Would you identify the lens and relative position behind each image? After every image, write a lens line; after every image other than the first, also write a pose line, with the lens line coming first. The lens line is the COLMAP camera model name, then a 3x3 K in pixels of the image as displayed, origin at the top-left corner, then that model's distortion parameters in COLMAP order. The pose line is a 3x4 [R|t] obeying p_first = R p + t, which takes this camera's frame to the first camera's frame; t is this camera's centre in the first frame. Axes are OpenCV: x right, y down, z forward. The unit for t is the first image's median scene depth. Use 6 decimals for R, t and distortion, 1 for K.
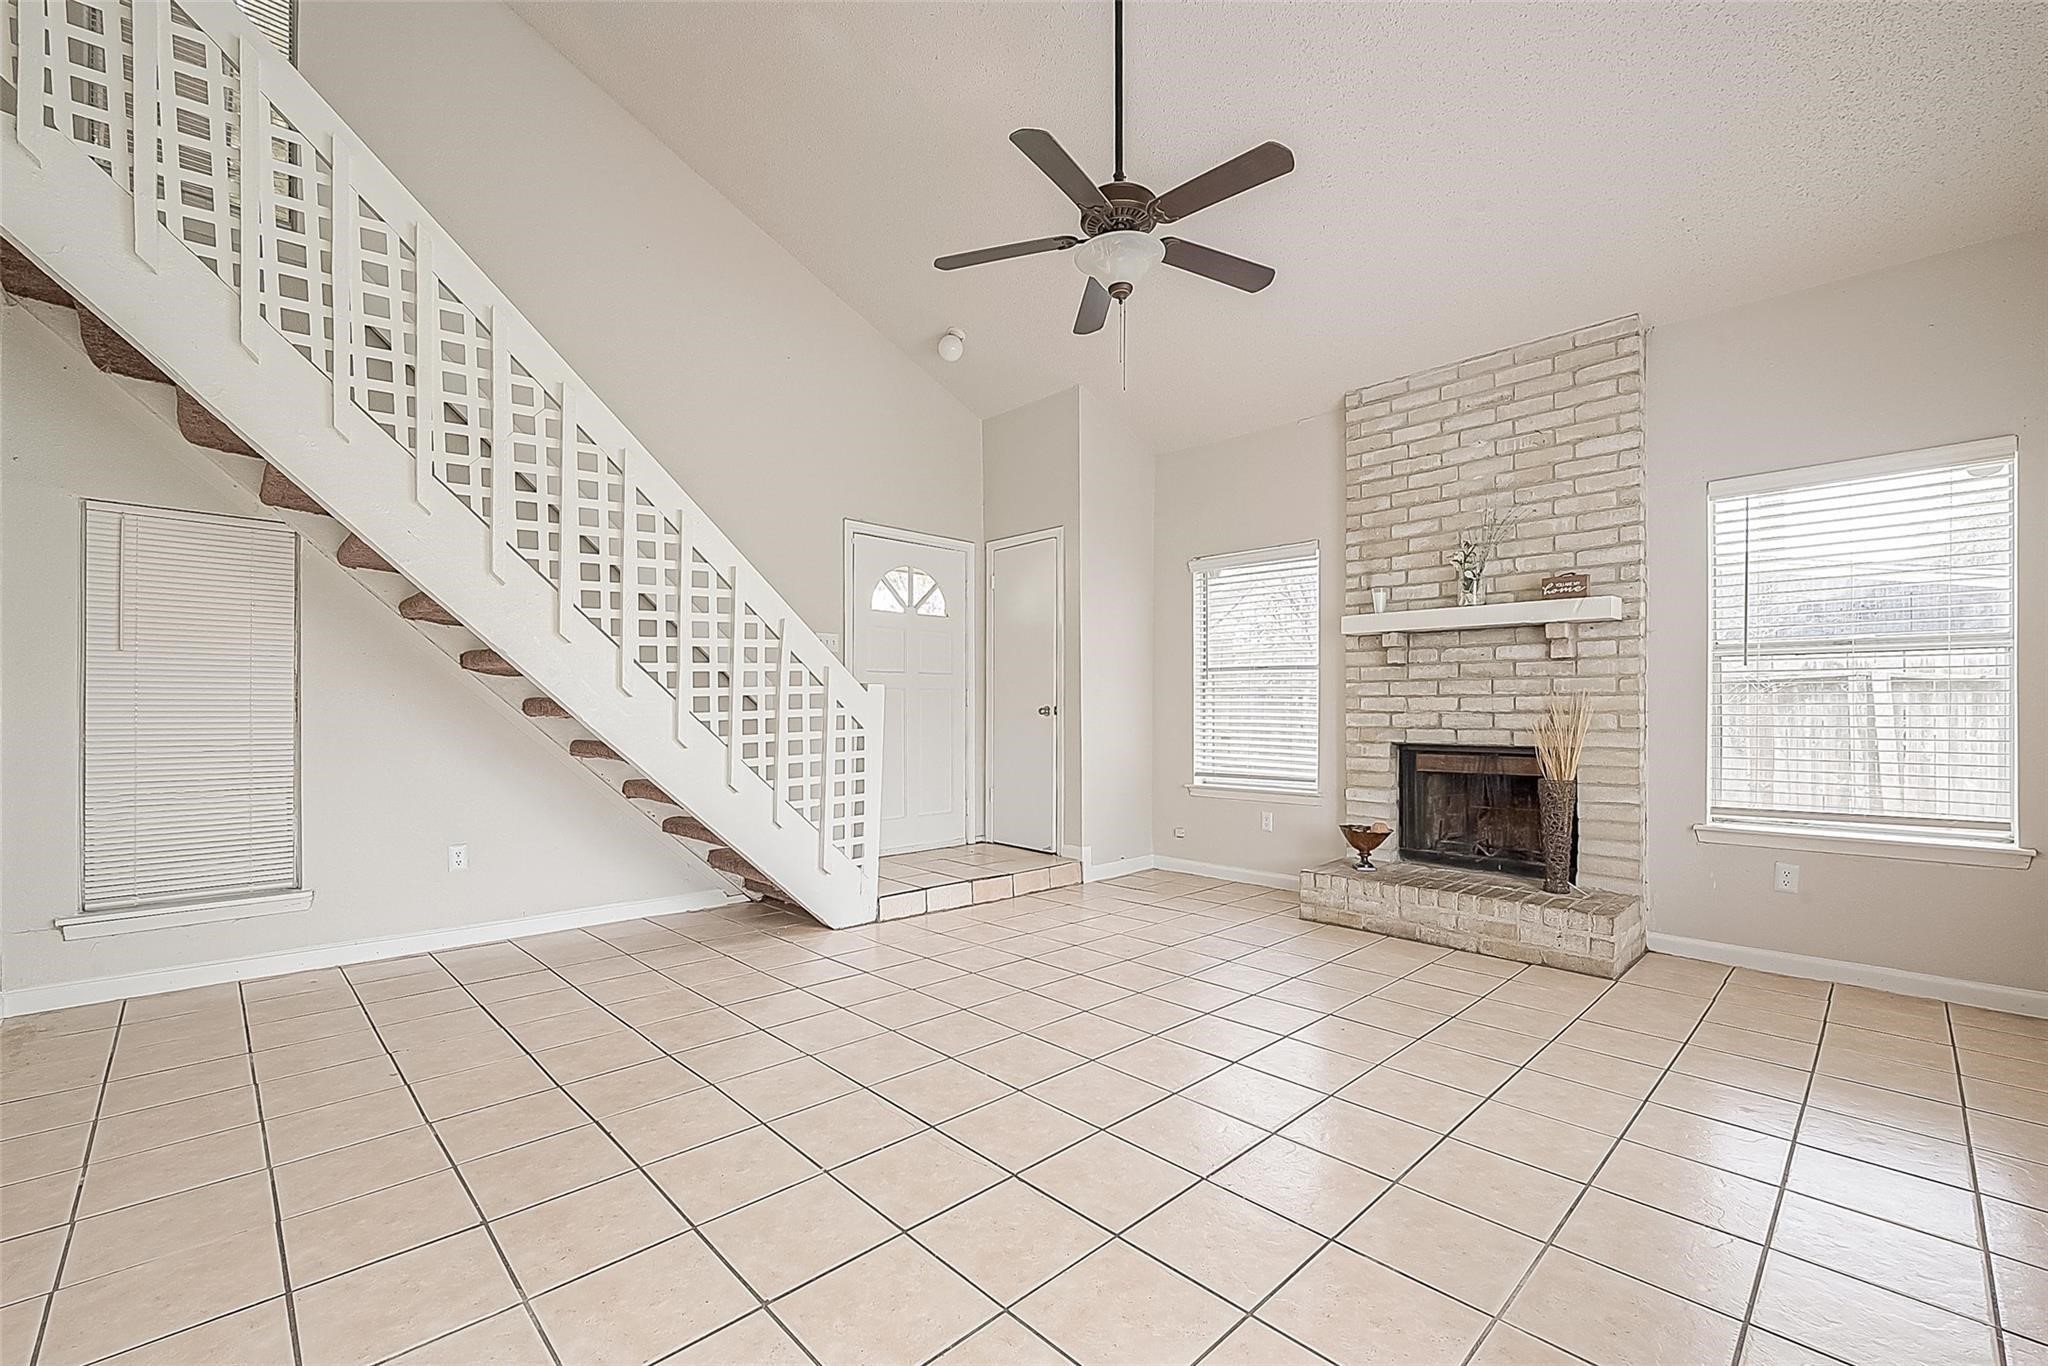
lens RADIAL K [[827.1, 0, 1016.5], [0, 827.1, 701.0], [0, 0, 1]] dist [0.001205, 0.000036]
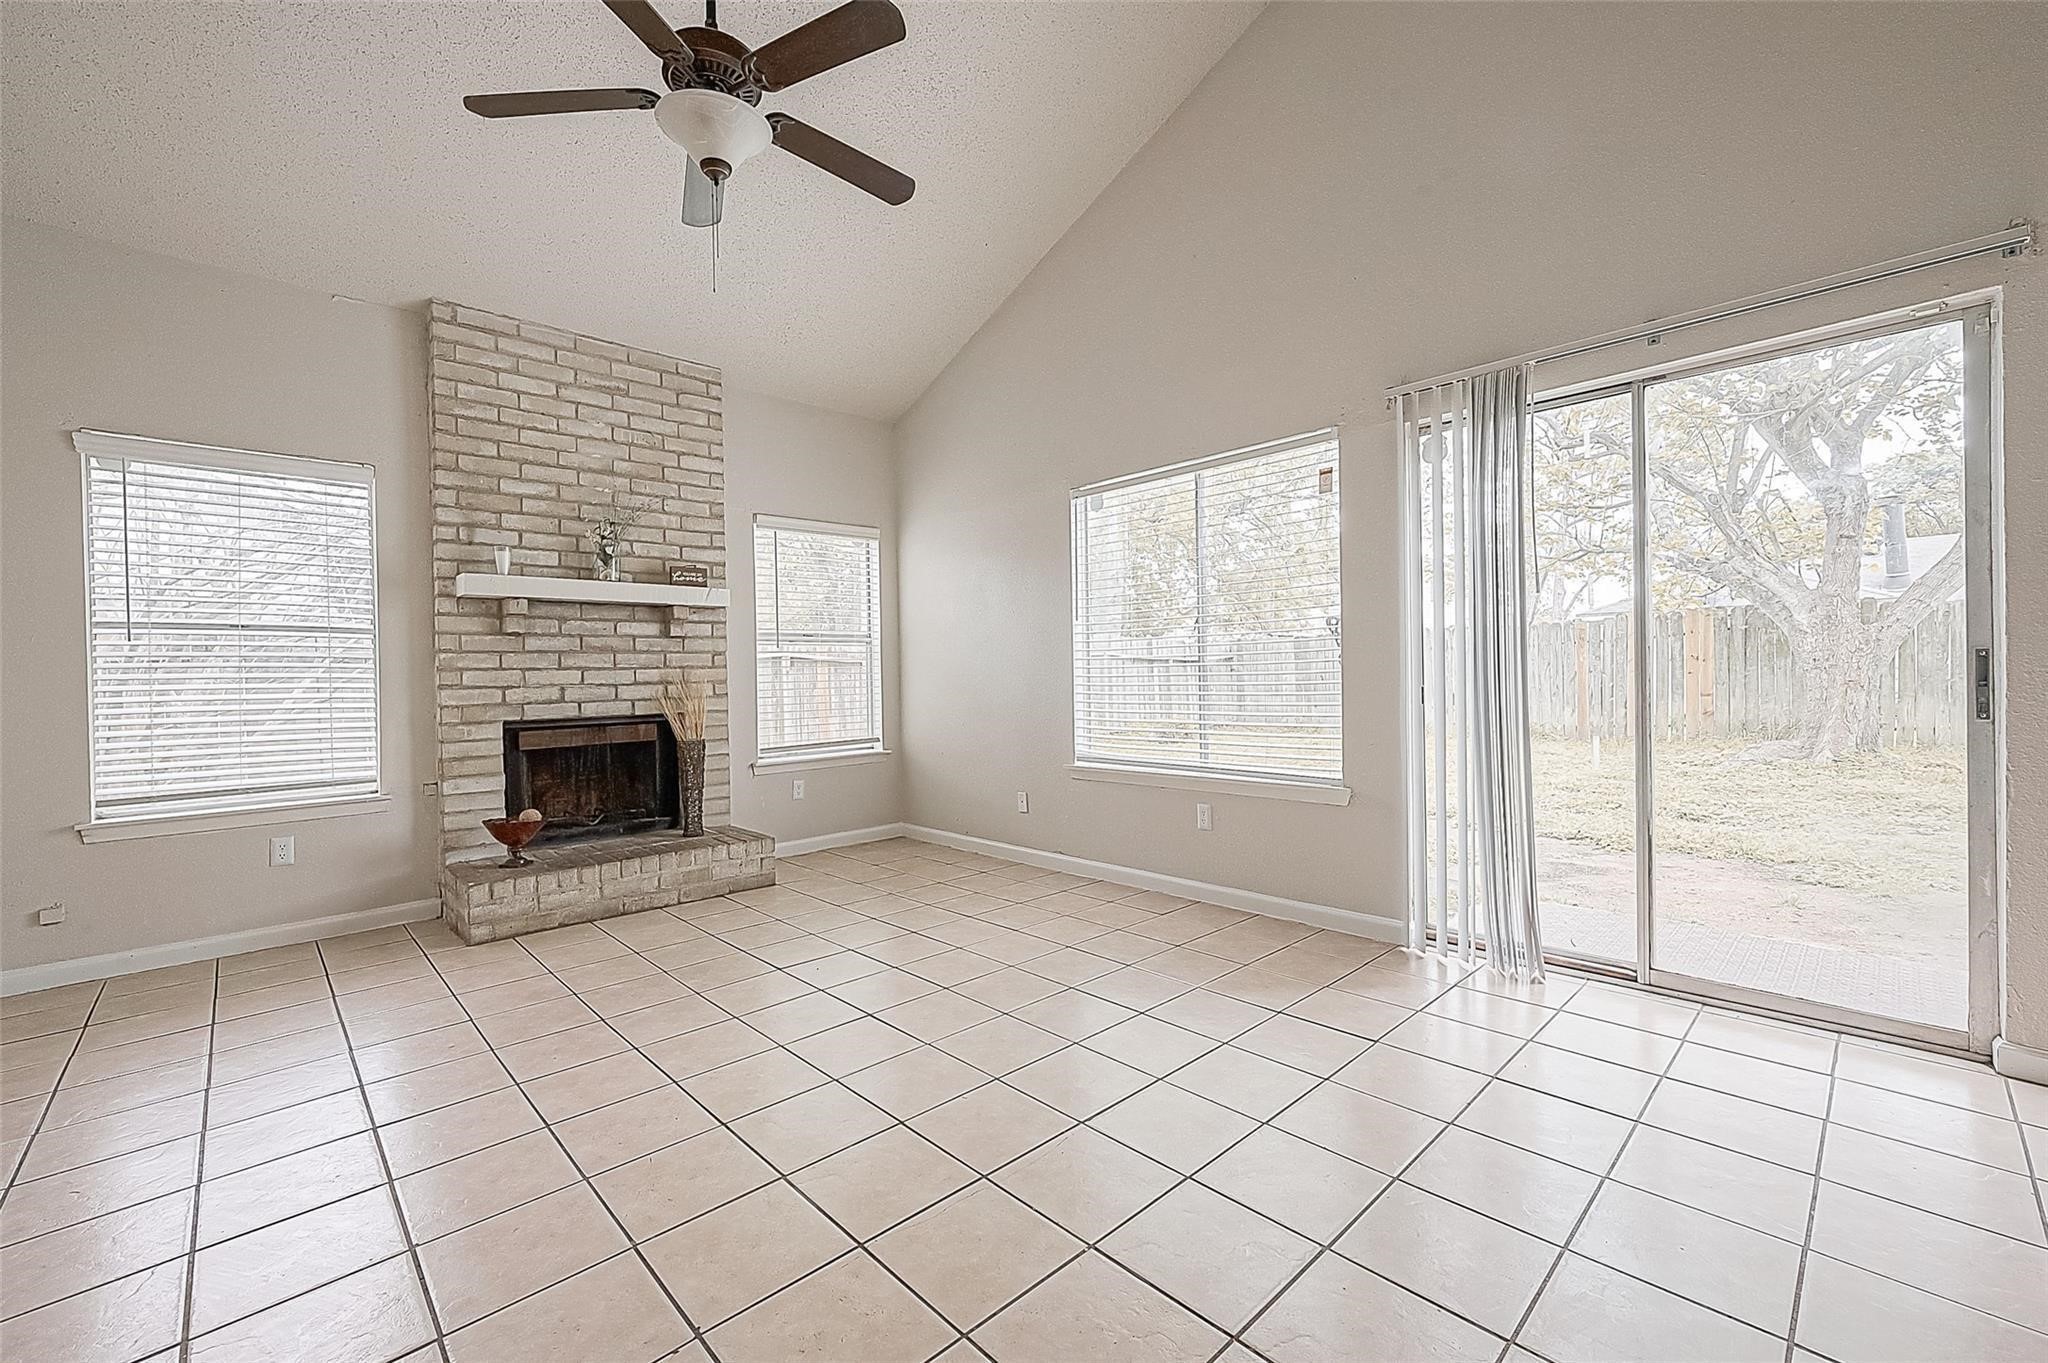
lens RADIAL K [[825.1, 0, 1016.2], [0, 825.1, 675.3], [0, 0, 1]] dist [-0.003469, -0.000157]
pose [[0.027838, -0.004204, 0.999604, -0.447395], [0.009037, 0.999951, 0.003954, 0.002366], [-0.999572, 0.008924, 0.027875, 0.451738]]
